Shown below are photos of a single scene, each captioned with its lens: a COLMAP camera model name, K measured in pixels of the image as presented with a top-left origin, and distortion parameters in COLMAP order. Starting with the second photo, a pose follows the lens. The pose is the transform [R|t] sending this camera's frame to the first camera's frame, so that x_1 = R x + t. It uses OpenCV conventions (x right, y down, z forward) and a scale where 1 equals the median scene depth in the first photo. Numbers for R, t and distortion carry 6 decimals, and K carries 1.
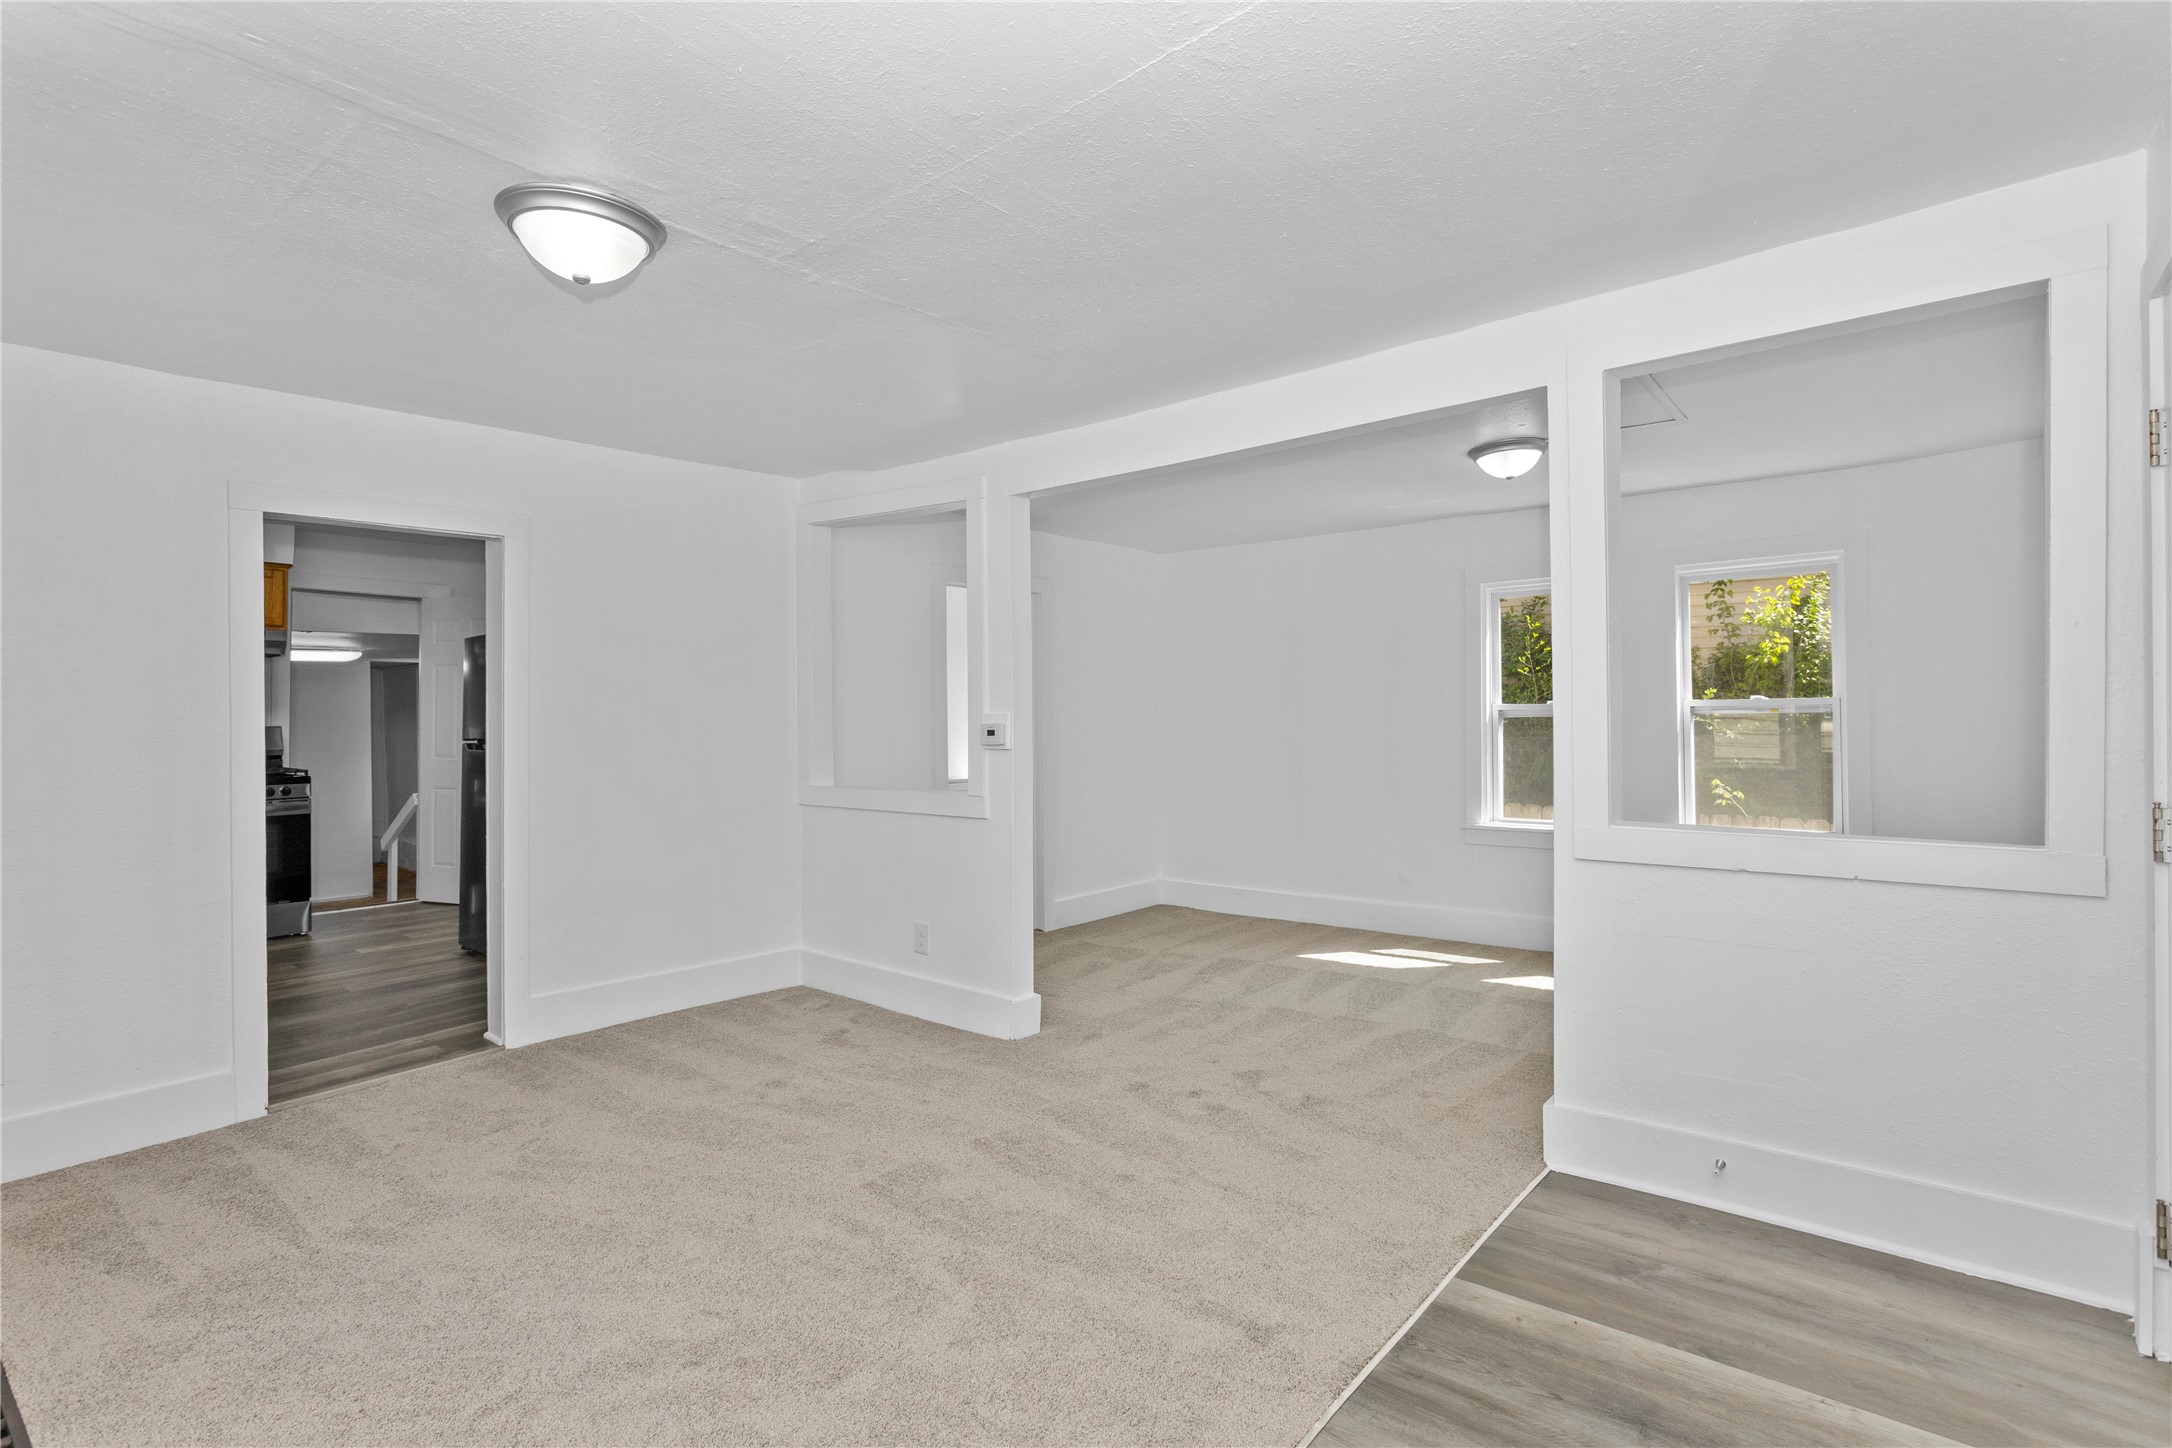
lens RADIAL K [[1055.1, 0, 1086.0], [0, 1055.1, 724.0], [0, 0, 1]] dist [-0.008140, 0.000008]
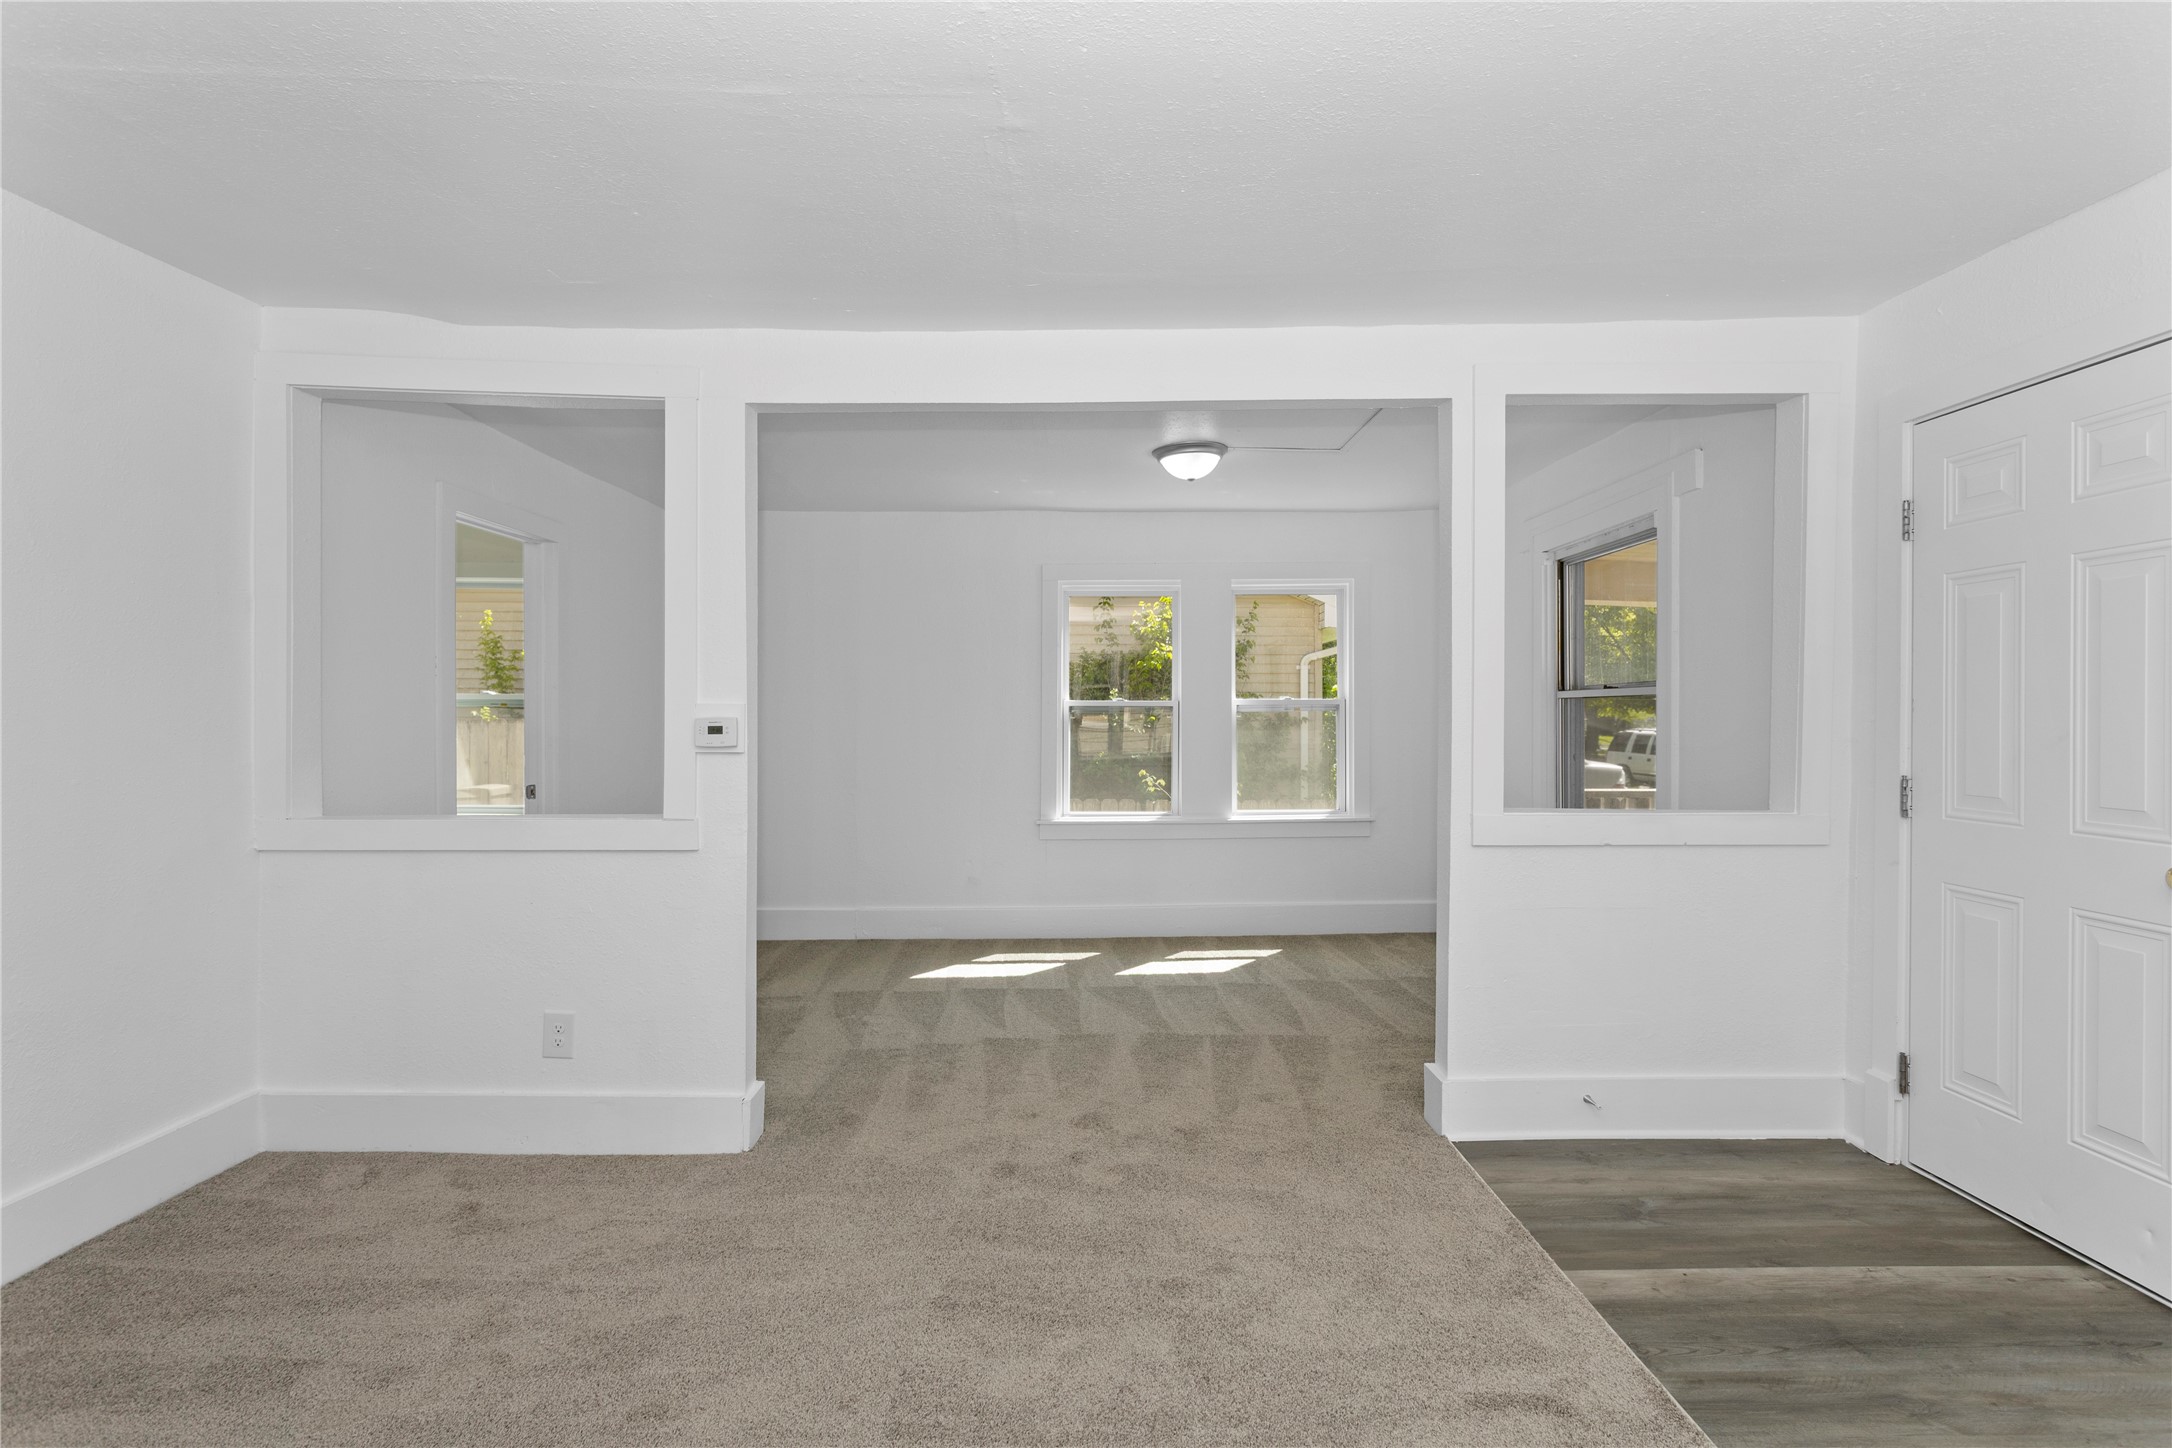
lens RADIAL K [[1055.1, 0, 1086.0], [0, 1055.1, 724.0], [0, 0, 1]] dist [-0.008140, 0.000008]
pose [[0.767890, 0.000562, 0.640582, -0.411717], [-0.001790, 0.999998, 0.001269, 0.003030], [-0.640580, -0.002121, 0.767889, 0.336348]]
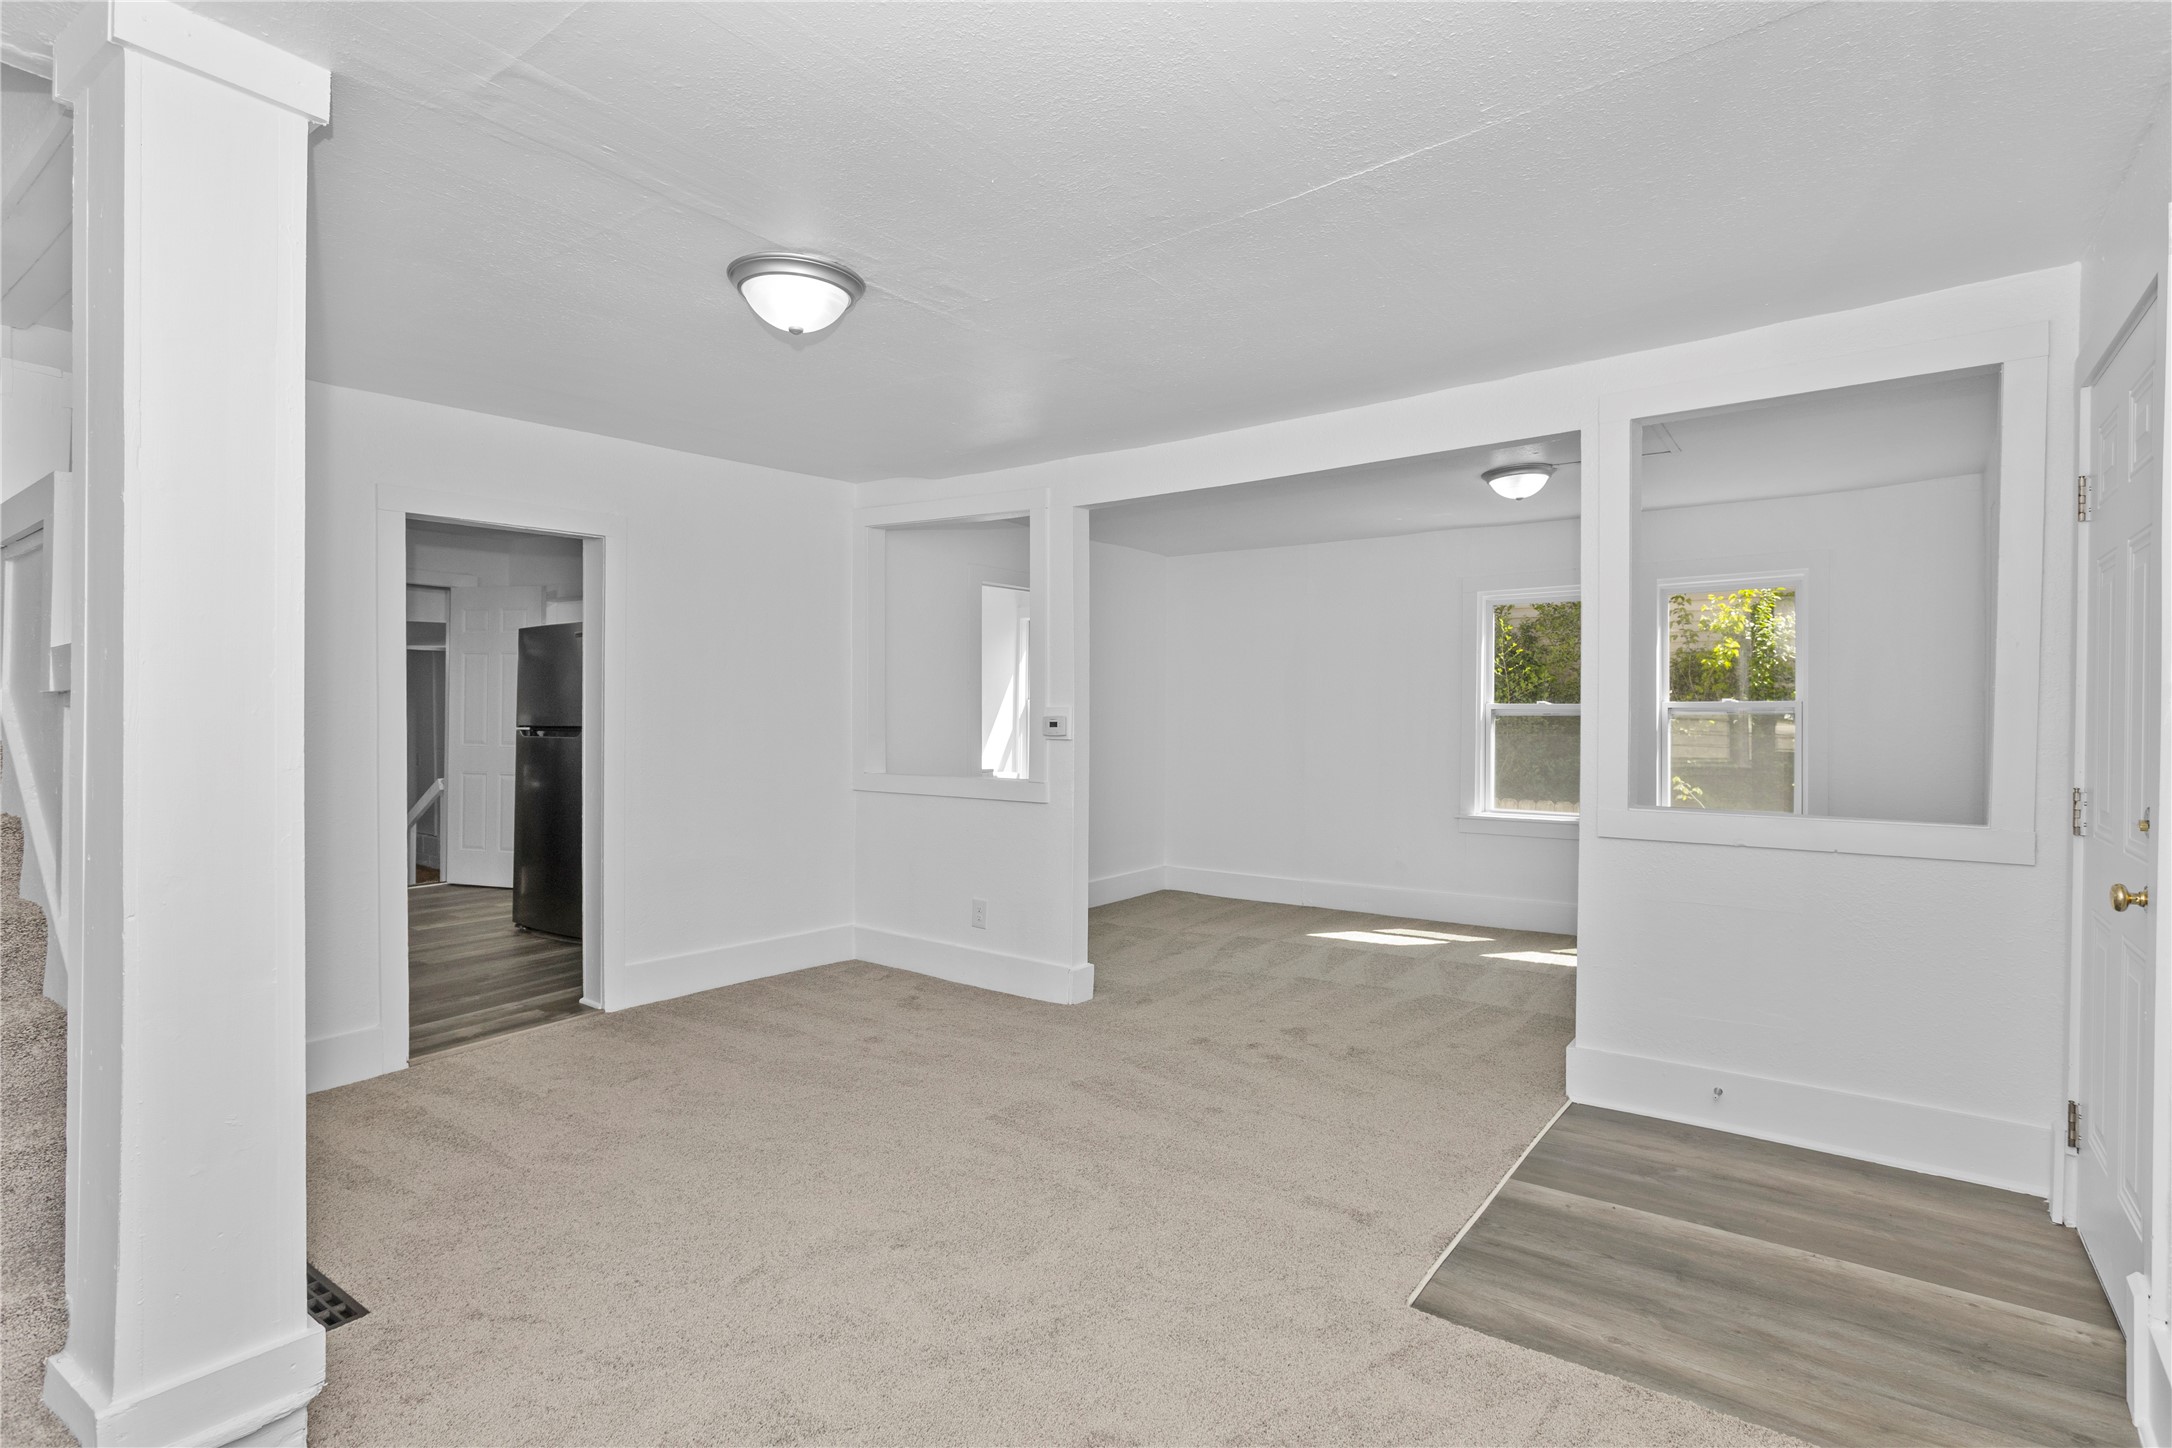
lens RADIAL K [[1068.5, 0, 1078.5], [0, 1068.5, 735.6], [0, 0, 1]] dist [-0.012154, 0.001352]
pose [[0.998985, 0.010290, 0.043859, -0.130883], [-0.010974, 0.999821, 0.015384, 0.002702], [-0.043693, -0.015849, 0.998919, -0.123064]]
